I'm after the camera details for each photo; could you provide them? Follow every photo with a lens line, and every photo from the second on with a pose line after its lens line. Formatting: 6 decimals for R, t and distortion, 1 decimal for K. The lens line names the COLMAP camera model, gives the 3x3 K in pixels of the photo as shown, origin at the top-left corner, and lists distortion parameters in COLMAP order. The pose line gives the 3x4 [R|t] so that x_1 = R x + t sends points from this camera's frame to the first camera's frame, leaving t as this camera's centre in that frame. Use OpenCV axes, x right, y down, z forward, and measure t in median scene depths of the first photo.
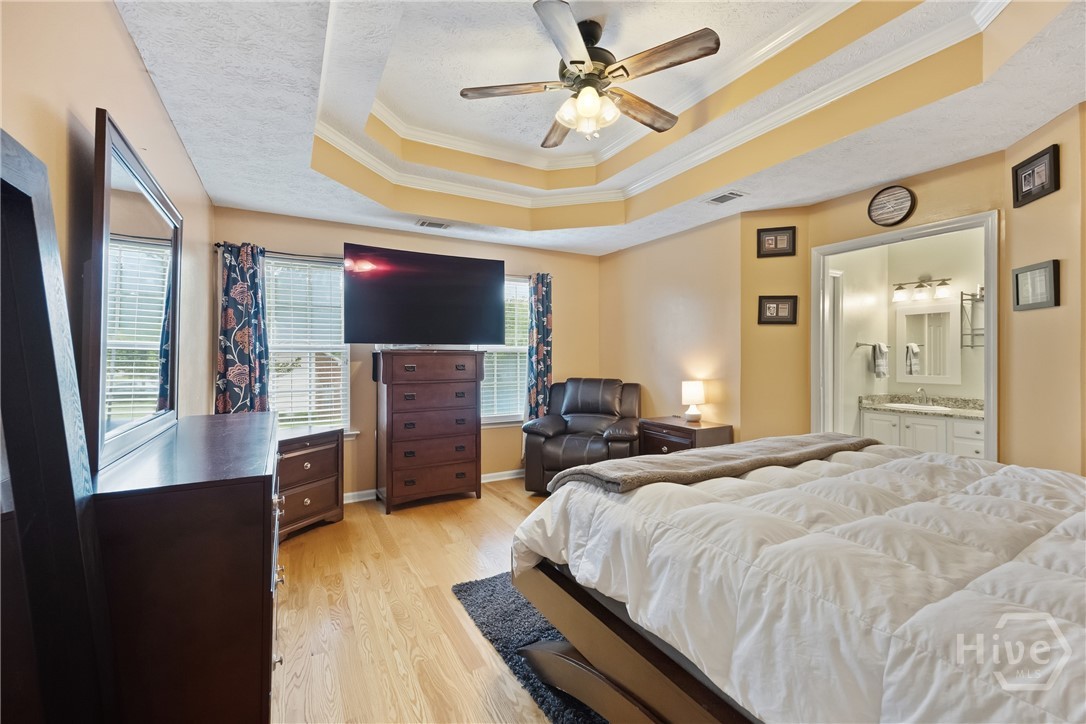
lens RADIAL K [[457.8, 0, 541.6], [0, 457.8, 363.0], [0, 0, 1]] dist [0.012301, -0.000975]
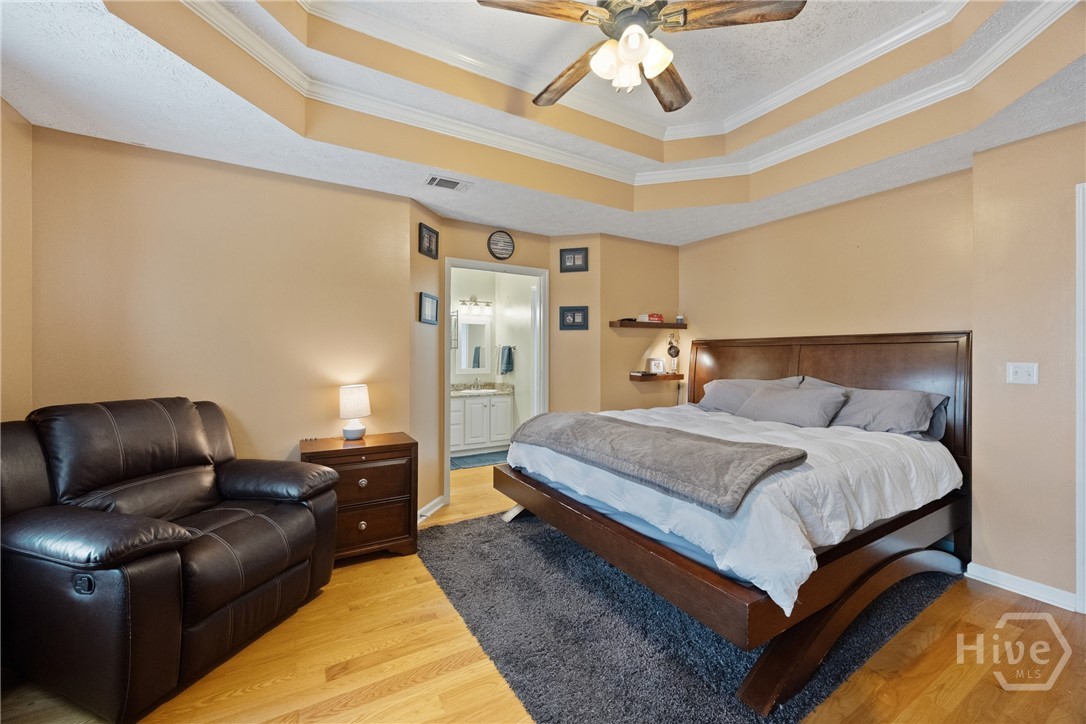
lens RADIAL K [[426.6, 0, 543.4], [0, 426.6, 354.9], [0, 0, 1]] dist [0.002436, 0.000707]
pose [[-0.036959, -0.000664, 0.999317, -0.356696], [0.012635, 0.999920, 0.001132, -0.009651], [-0.999237, 0.012668, -0.036947, 0.645800]]
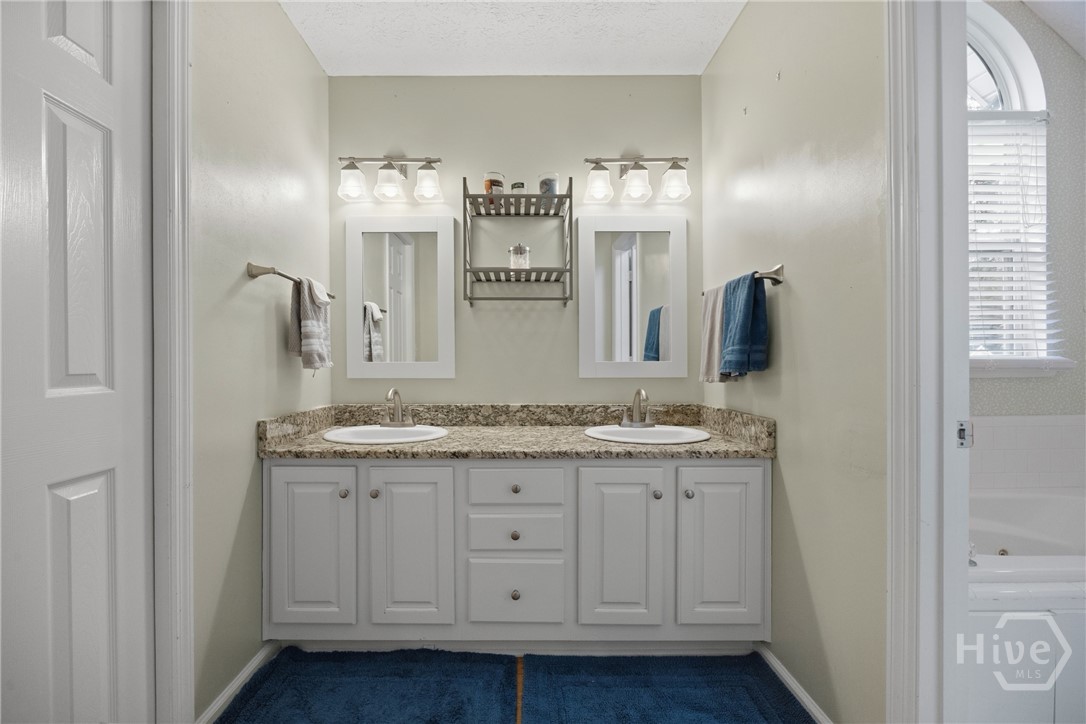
lens RADIAL K [[426.6, 0, 516.2], [0, 426.6, 360.9], [0, 0, 1]] dist [0.002436, 0.000707]
pose [[0.501789, 0.003156, 0.864984, 0.527717], [0.012731, 0.999858, -0.011034, 0.034071], [-0.864896, 0.016549, 0.501677, 0.694443]]
